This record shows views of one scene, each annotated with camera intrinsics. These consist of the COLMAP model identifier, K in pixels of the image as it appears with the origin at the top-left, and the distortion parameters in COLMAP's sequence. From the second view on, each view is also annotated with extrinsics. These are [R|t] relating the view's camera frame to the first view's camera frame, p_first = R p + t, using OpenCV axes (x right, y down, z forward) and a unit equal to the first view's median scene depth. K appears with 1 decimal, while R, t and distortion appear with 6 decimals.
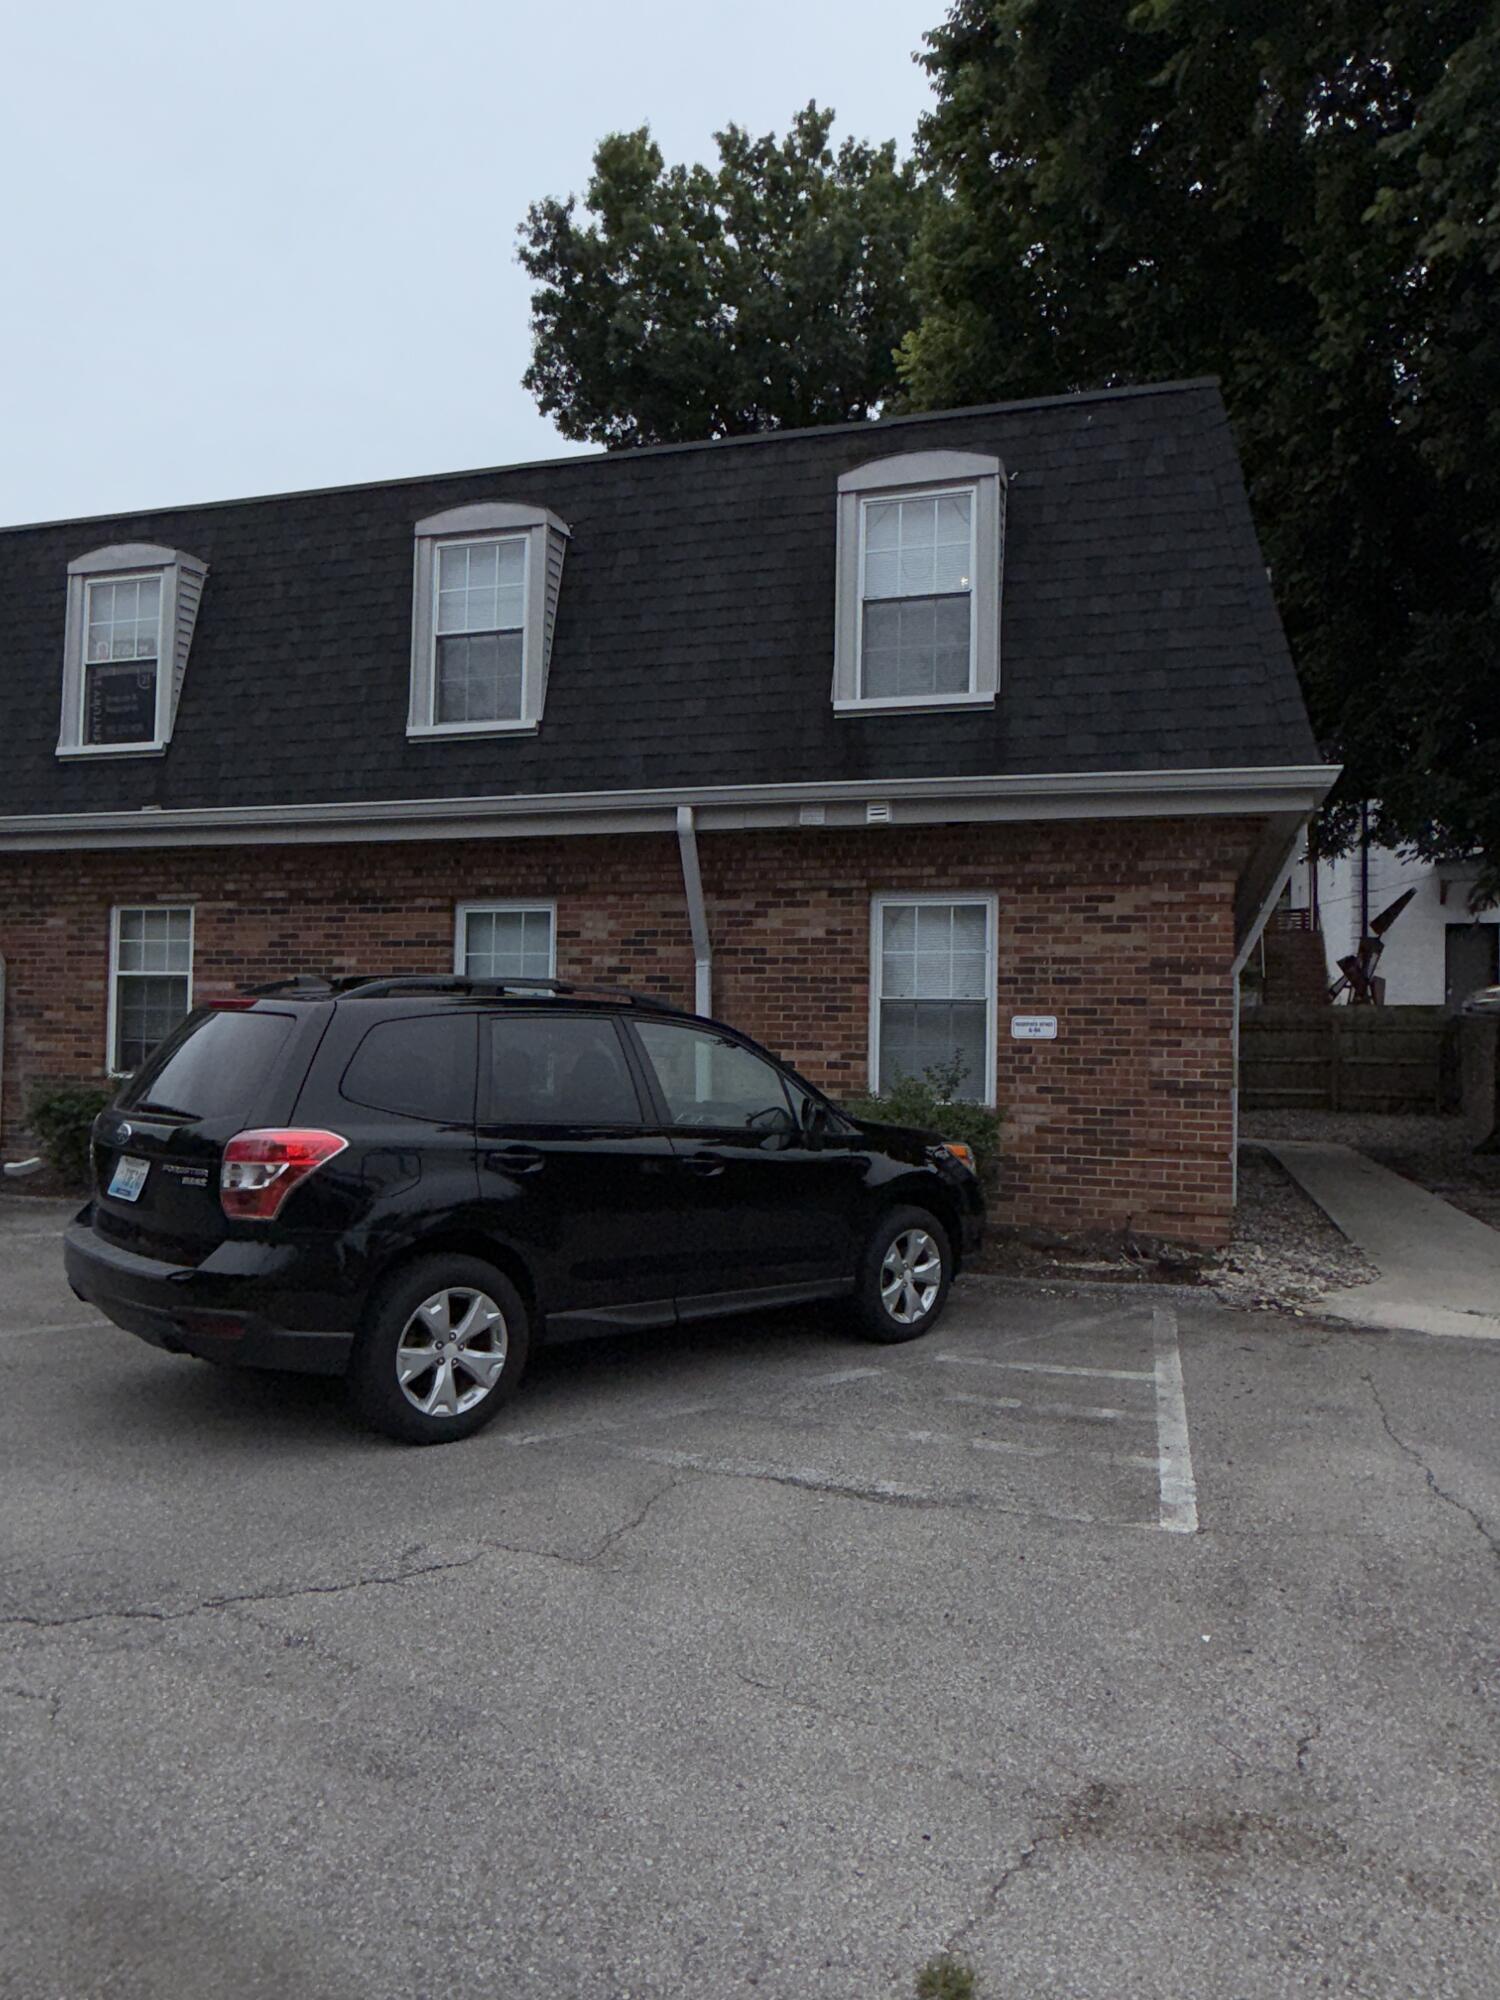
lens RADIAL K [[1365.7, 0, 746.7], [0, 1365.7, 1005.6], [0, 0, 1]] dist [-0.002798, 0.010688]
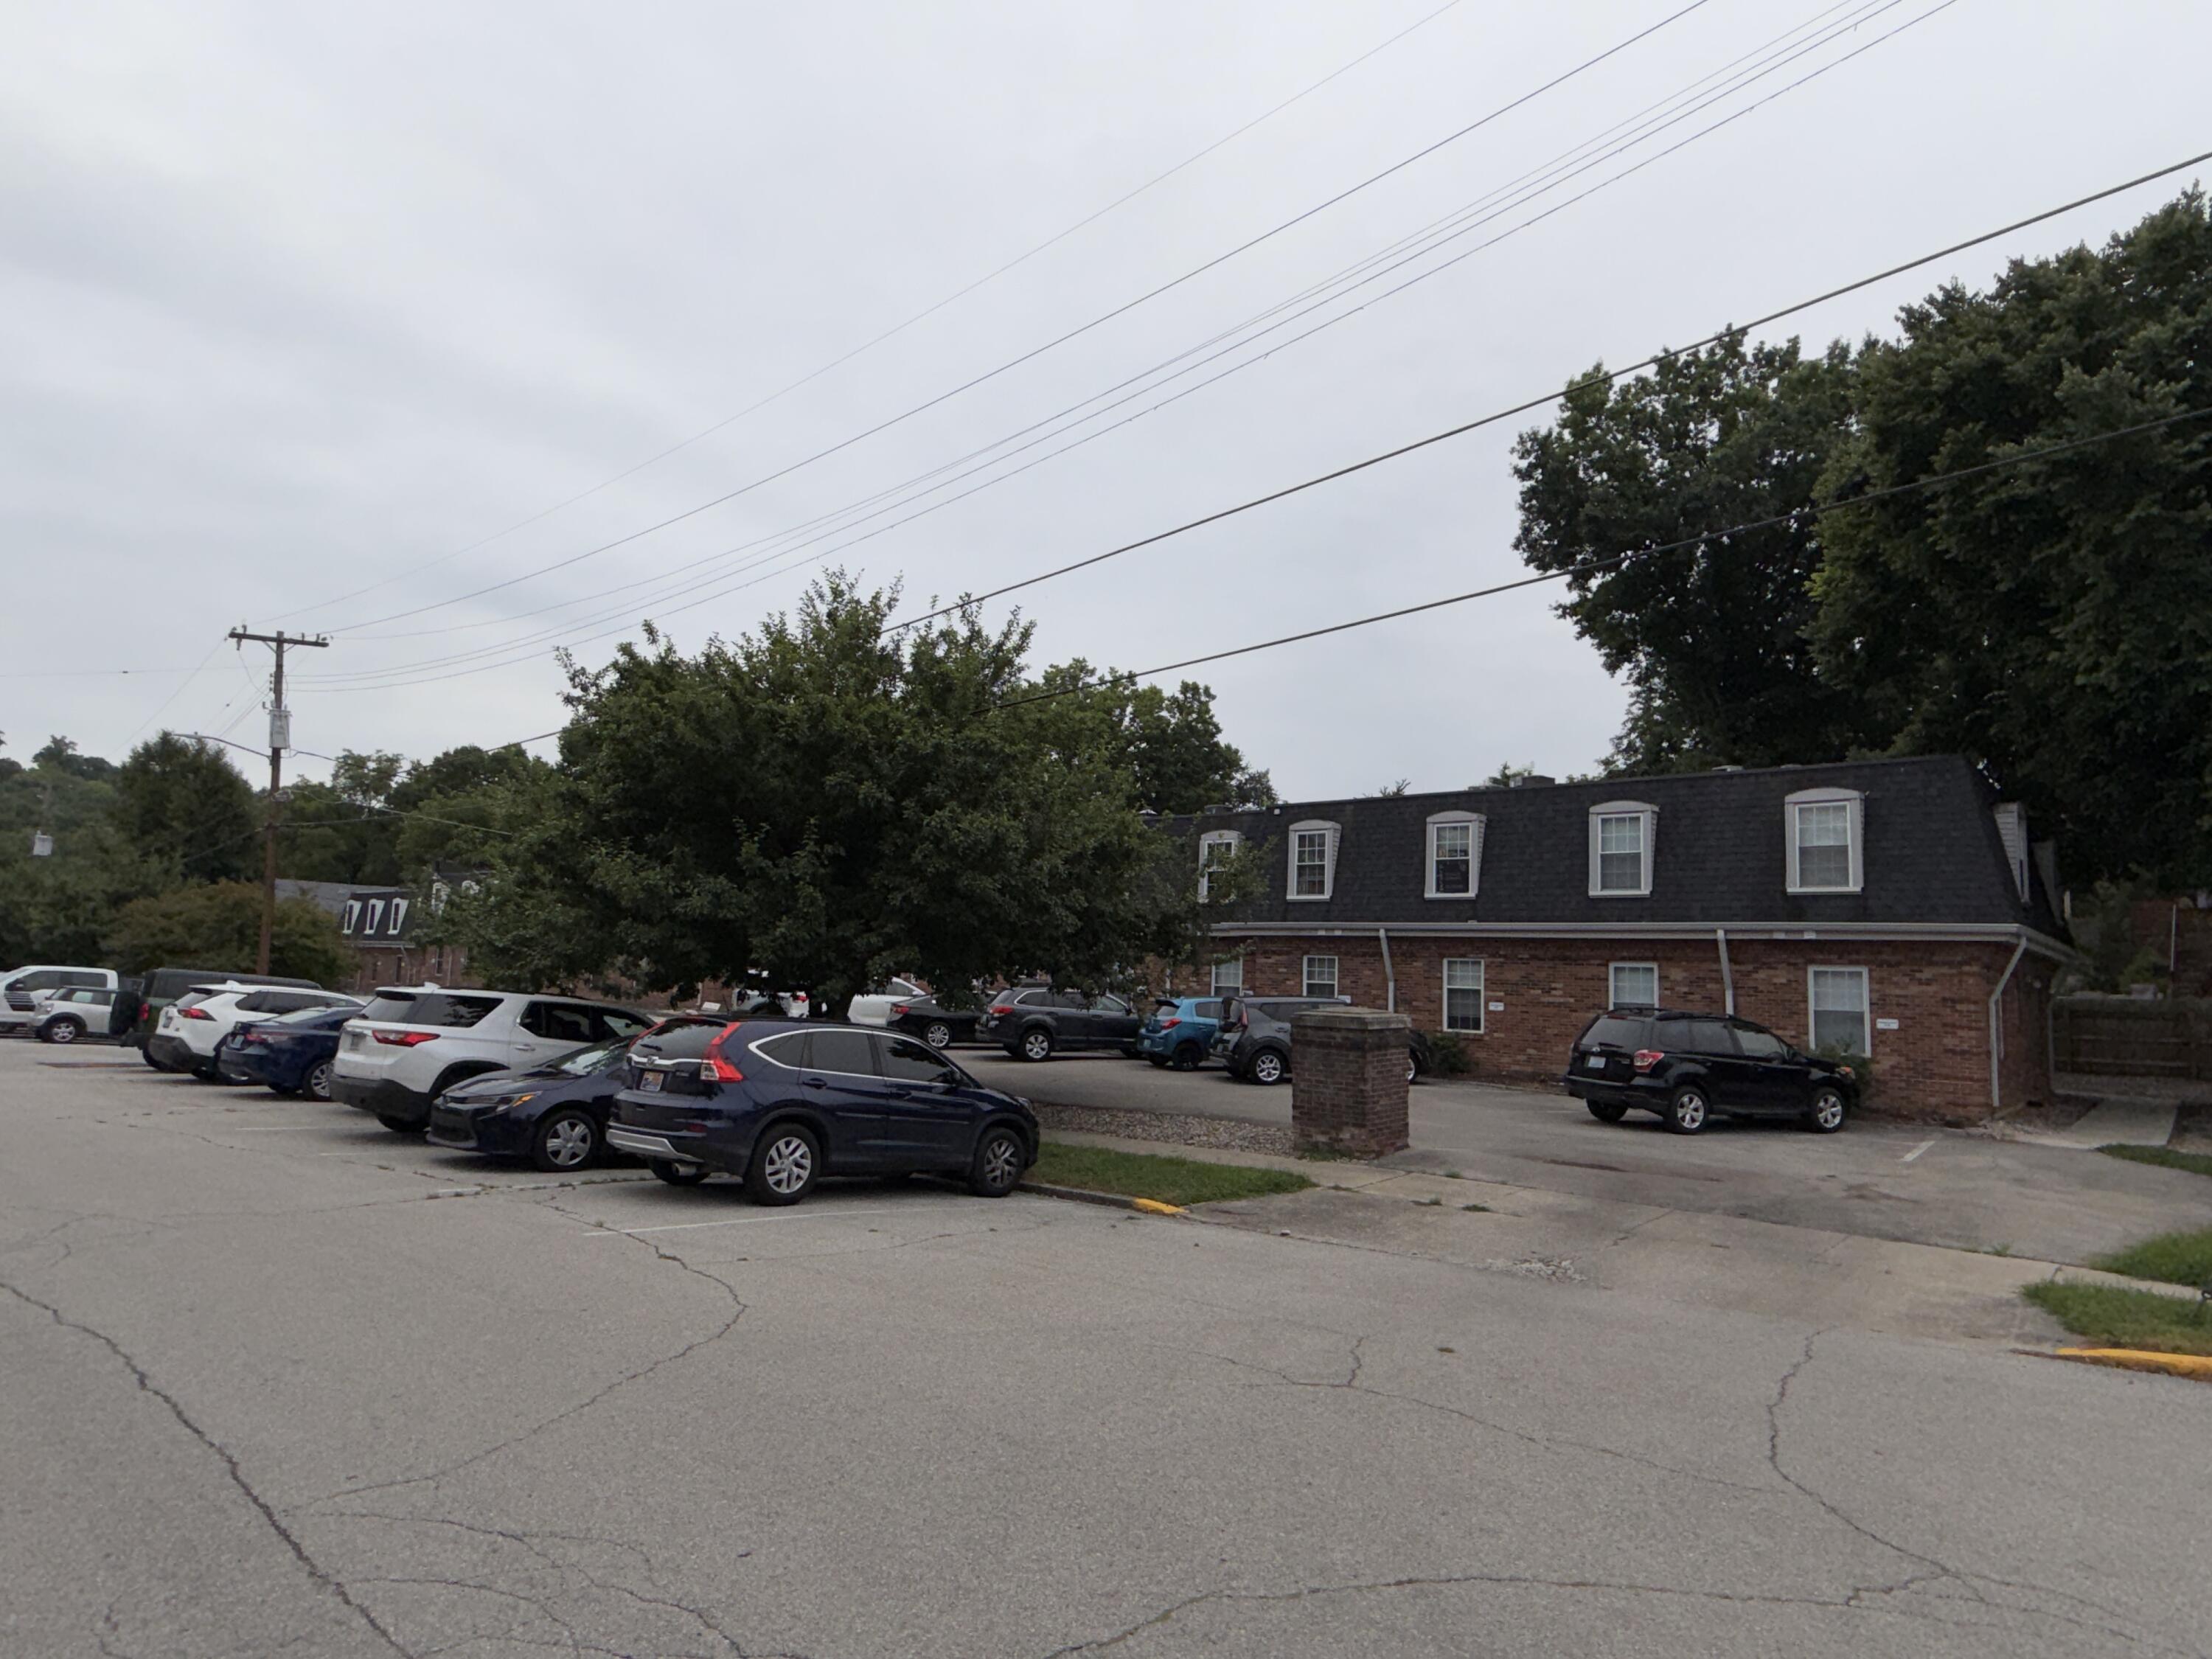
lens RADIAL K [[1217.5, 0, 1132.6], [0, 1217.5, 839.8], [0, 0, 1]] dist [0.000891, 0.000434]
pose [[0.916306, -0.030973, -0.399279, -0.139257], [-0.009560, 0.995029, -0.099124, -0.080549], [0.400365, 0.094645, 0.911455, -1.499517]]
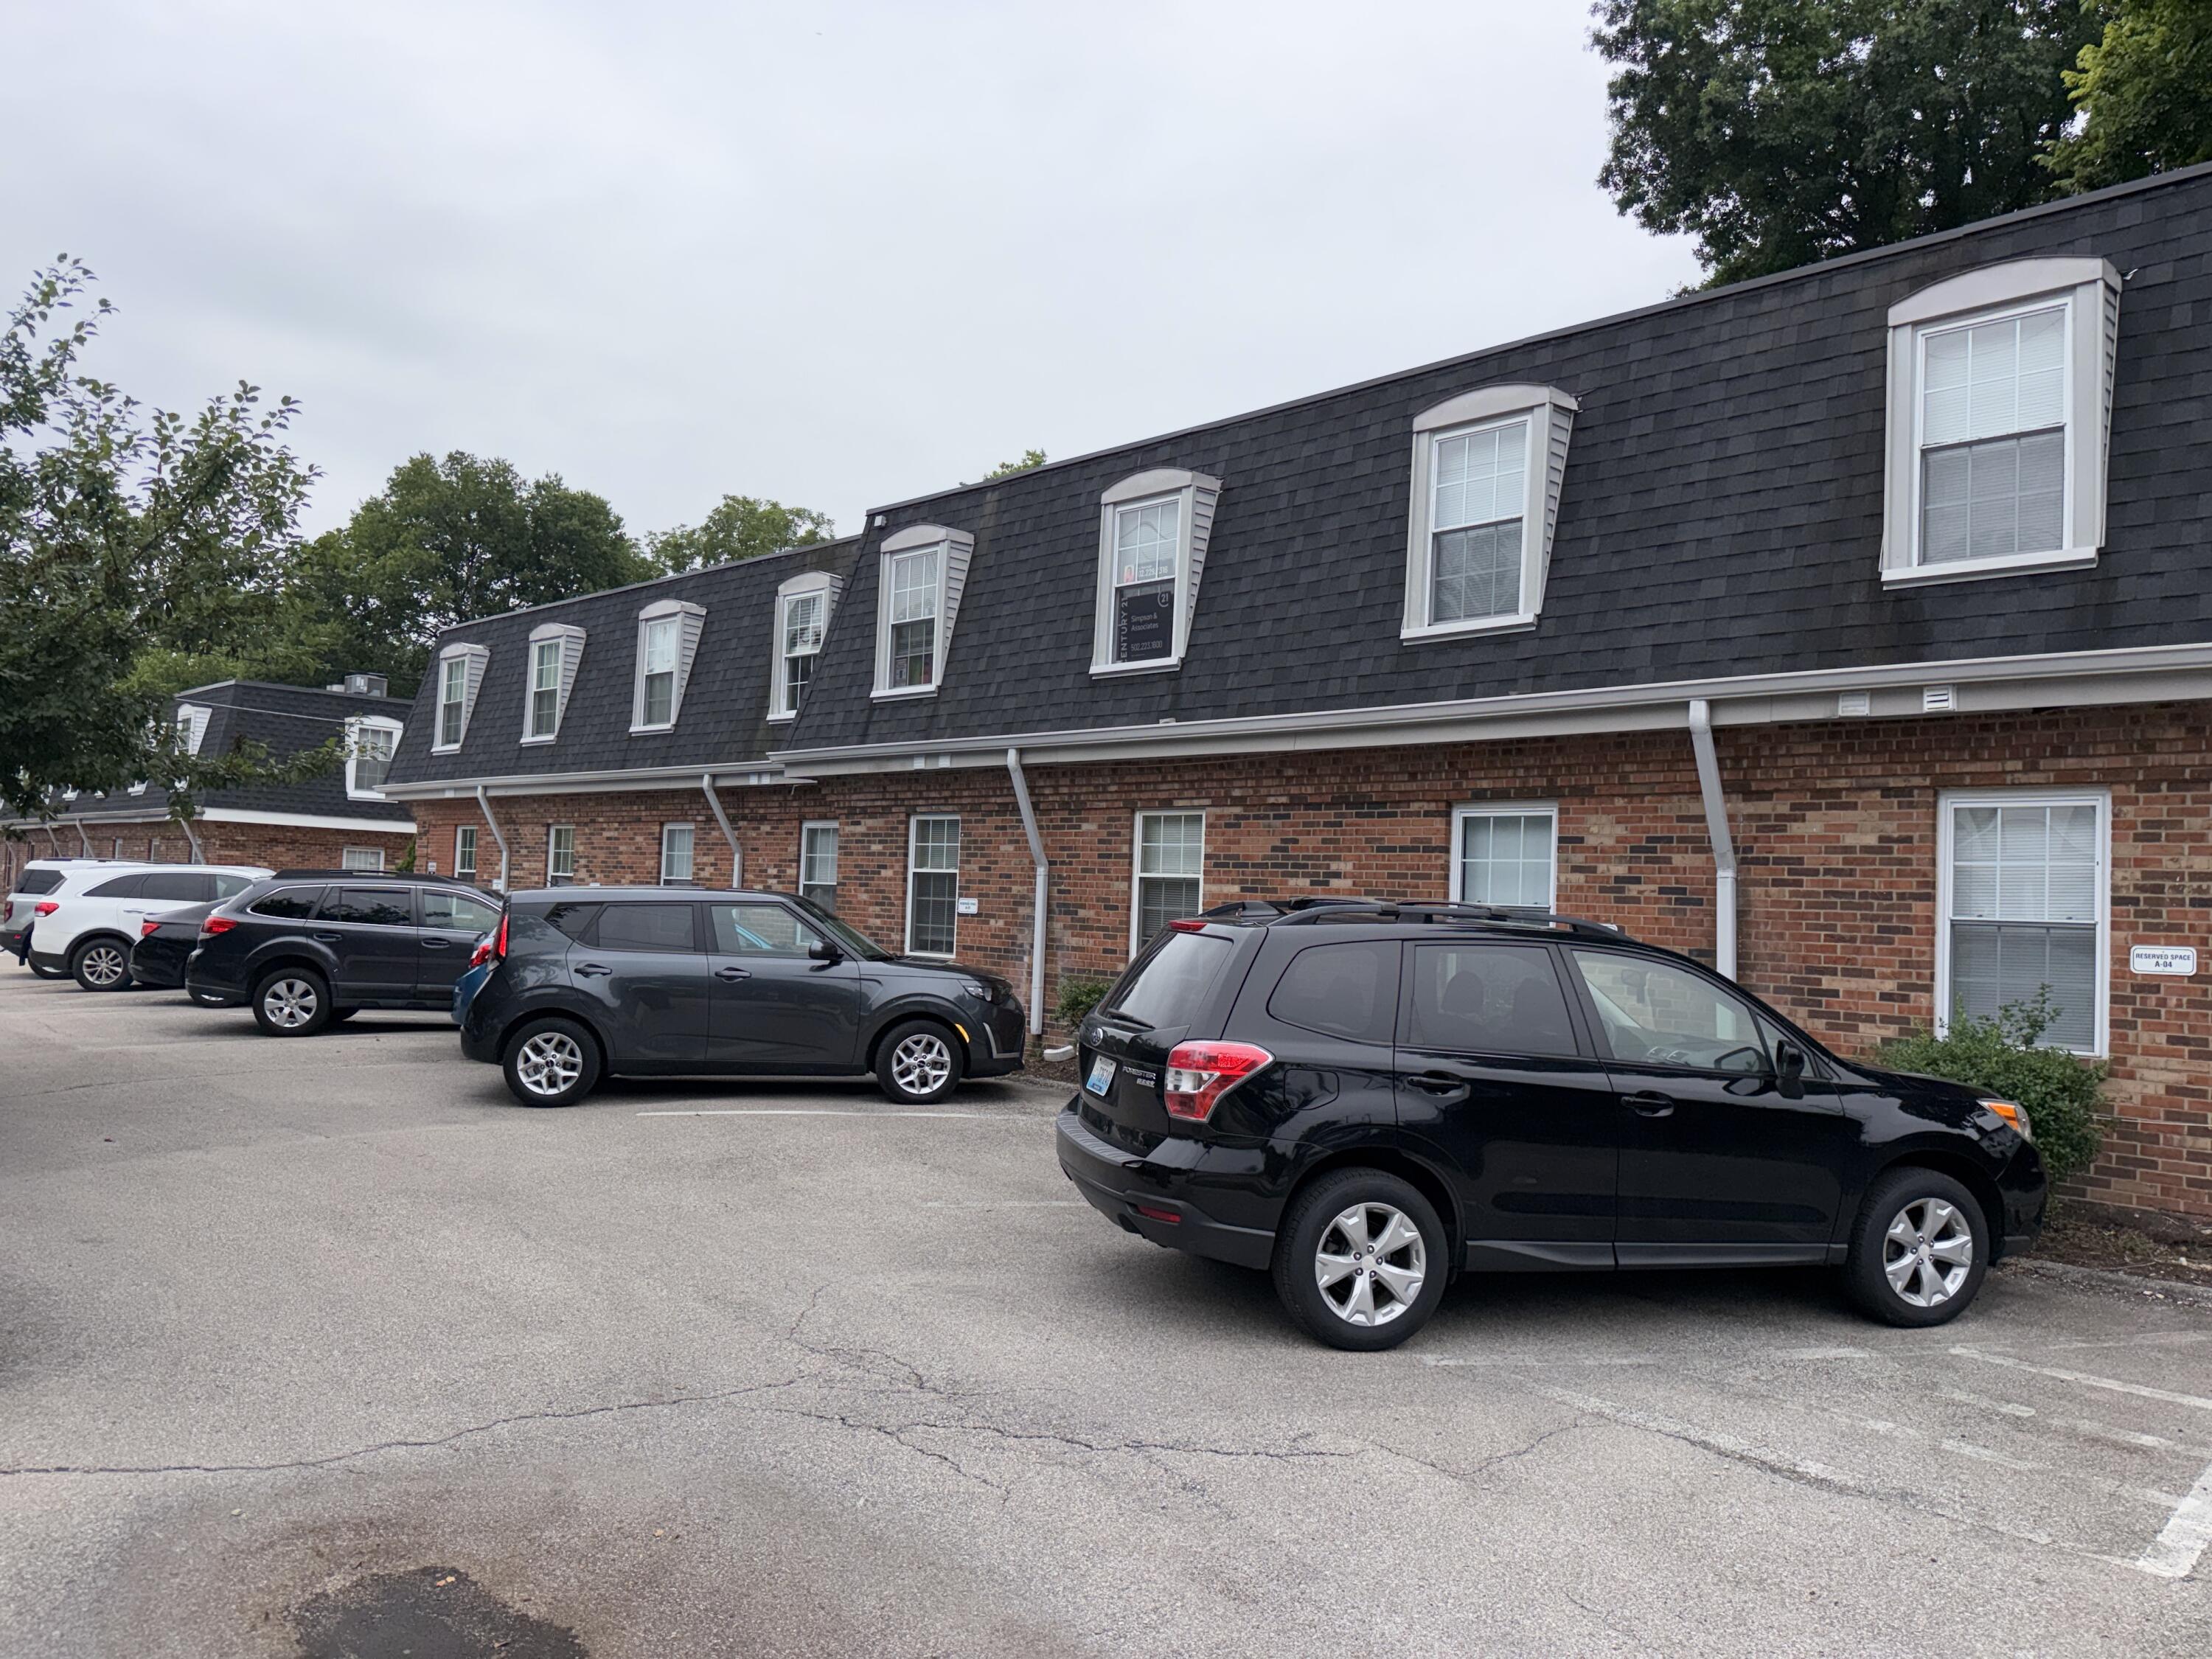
lens RADIAL K [[1555.0, 0, 1111.2], [0, 1555.0, 828.6], [0, 0, 1]] dist [0.105935, -0.146645]
pose [[0.889337, -0.006355, -0.457209, 0.087061], [-0.012277, 0.999211, -0.037769, -0.018054], [0.457088, 0.039202, 0.888557, -0.096481]]
